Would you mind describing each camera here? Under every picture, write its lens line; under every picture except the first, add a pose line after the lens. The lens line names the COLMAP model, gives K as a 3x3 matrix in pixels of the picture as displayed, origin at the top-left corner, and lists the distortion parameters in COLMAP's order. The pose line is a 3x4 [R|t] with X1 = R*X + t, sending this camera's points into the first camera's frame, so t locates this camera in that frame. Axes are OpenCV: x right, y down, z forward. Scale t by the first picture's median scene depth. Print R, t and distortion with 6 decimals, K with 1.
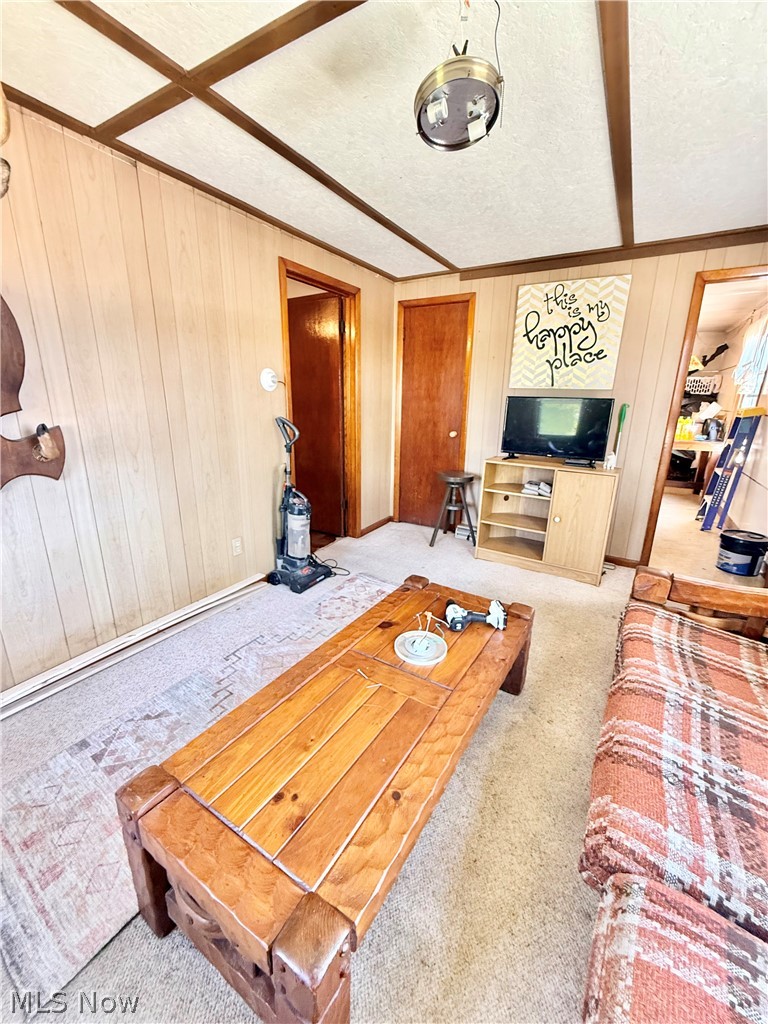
lens RADIAL K [[411.8, 0, 382.7], [0, 411.8, 512.4], [0, 0, 1]] dist [-0.001763, 0.000137]
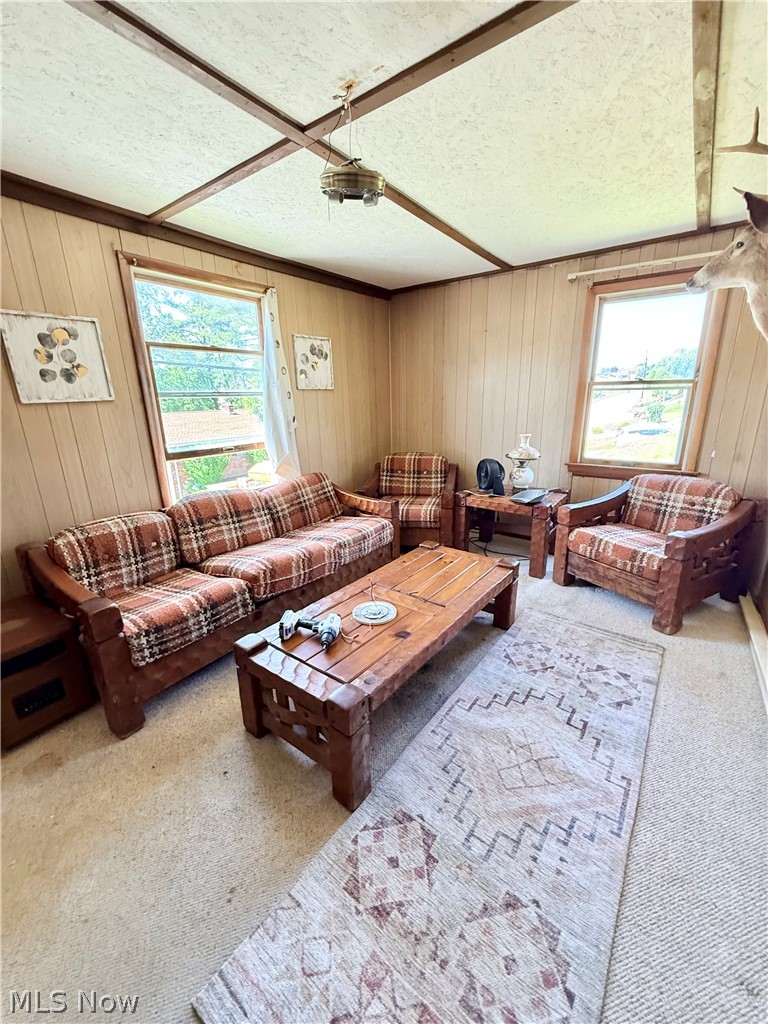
lens RADIAL K [[411.8, 0, 387.0], [0, 411.8, 515.5], [0, 0, 1]] dist [-0.001763, 0.000137]
pose [[-0.995076, -0.017690, 0.097522, -0.032213], [0.036003, 0.852215, 0.521952, -0.412112], [-0.092344, 0.522893, -0.847382, 1.410795]]
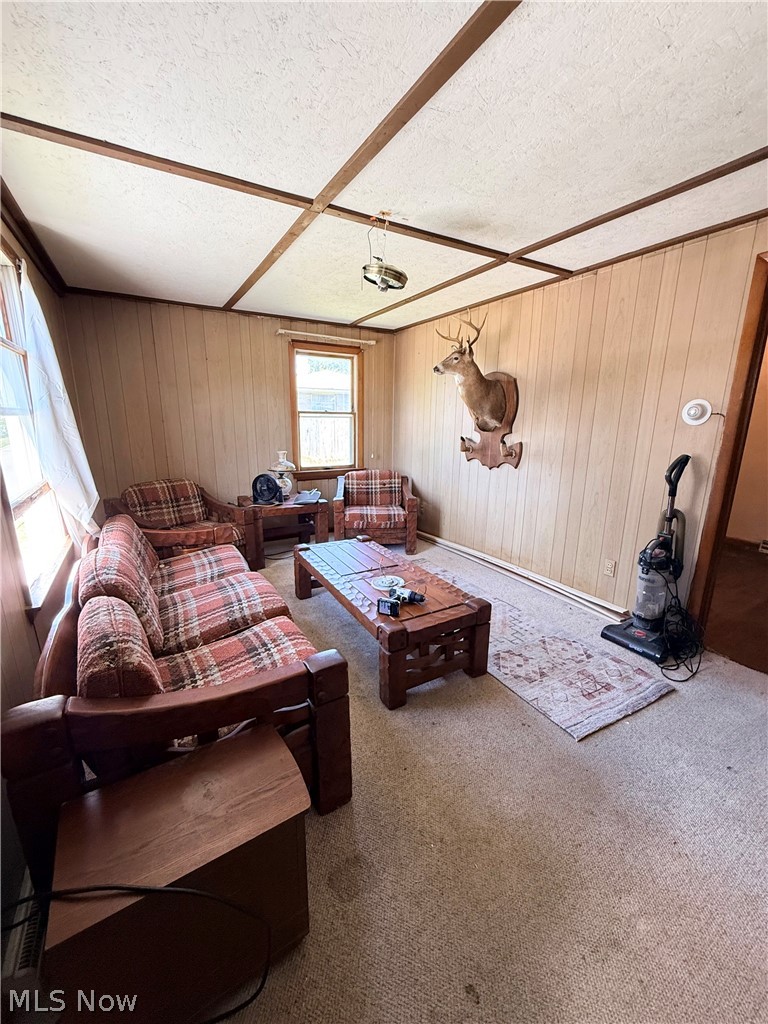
lens RADIAL K [[411.8, 0, 384.0], [0, 411.8, 516.2], [0, 0, 1]] dist [-0.001763, 0.000137]
pose [[-0.480975, 0.192583, -0.855321, 1.067964], [-0.245167, 0.907113, 0.342110, -0.341316], [0.841758, 0.374243, -0.389083, 1.142303]]
